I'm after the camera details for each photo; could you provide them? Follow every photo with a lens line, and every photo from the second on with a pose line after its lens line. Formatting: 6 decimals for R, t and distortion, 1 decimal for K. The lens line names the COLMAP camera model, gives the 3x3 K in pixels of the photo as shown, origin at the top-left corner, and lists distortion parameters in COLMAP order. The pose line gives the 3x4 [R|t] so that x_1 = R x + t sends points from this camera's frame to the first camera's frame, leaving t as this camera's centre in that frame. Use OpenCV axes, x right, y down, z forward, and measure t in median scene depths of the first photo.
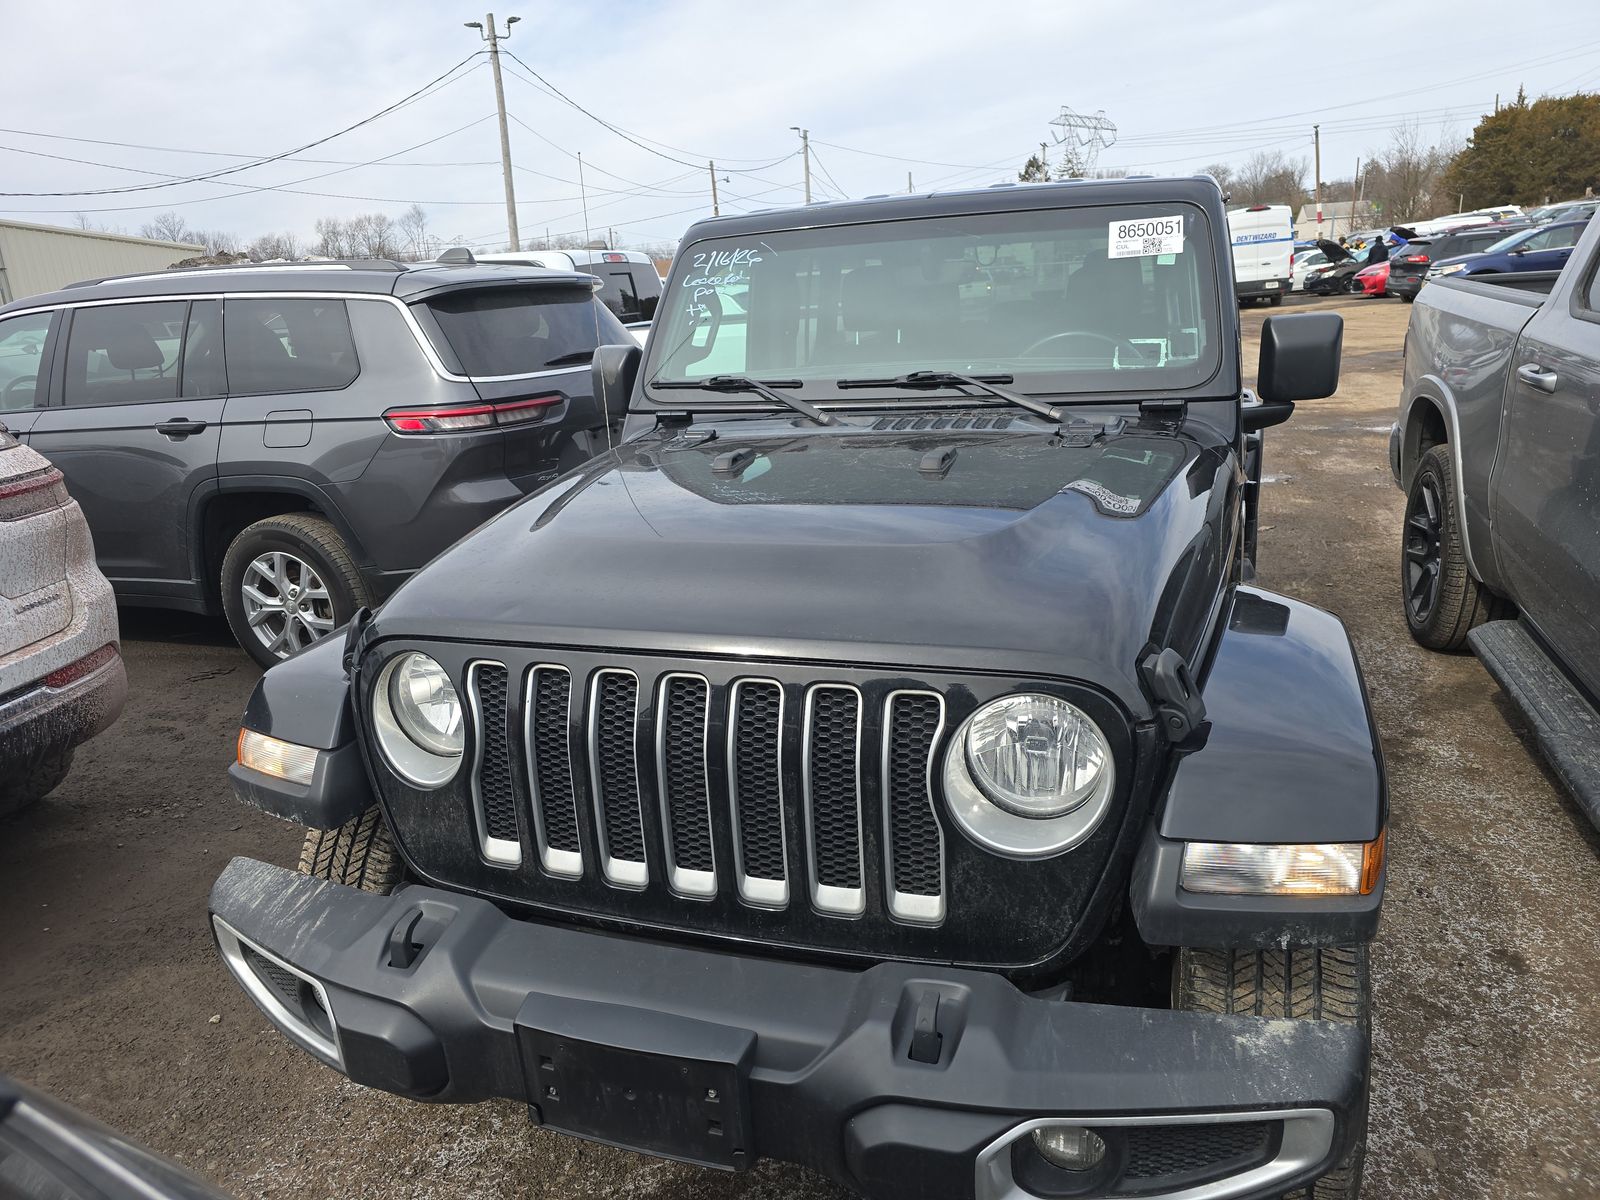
lens RADIAL K [[1076.0, 0, 807.9], [0, 1076.0, 600.3], [0, 0, 1]] dist [0.019765, -0.007154]
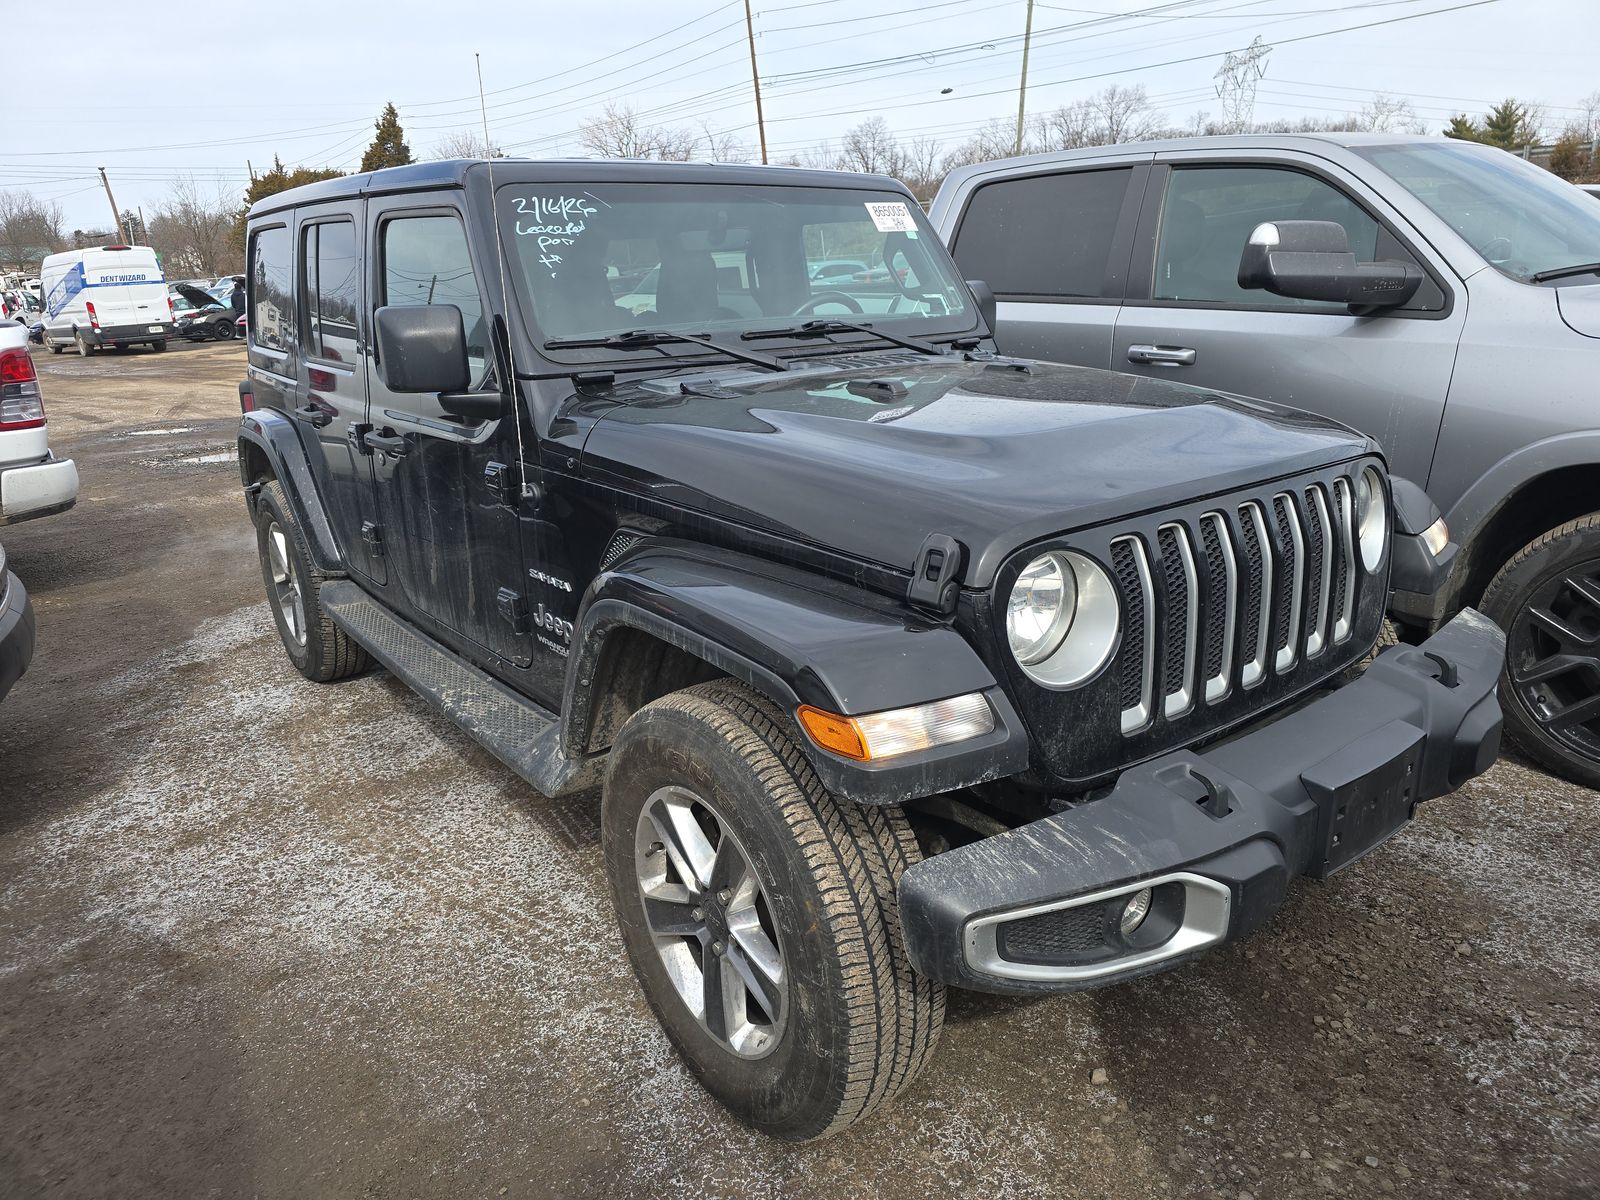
lens RADIAL K [[1076.0, 0, 810.8], [0, 1076.0, 597.3], [0, 0, 1]] dist [0.019765, -0.007154]
pose [[0.550887, -0.199614, 0.810357, -0.754002], [0.238642, 0.968110, 0.076242, -0.021807], [-0.799733, 0.151384, 0.580956, 0.364662]]
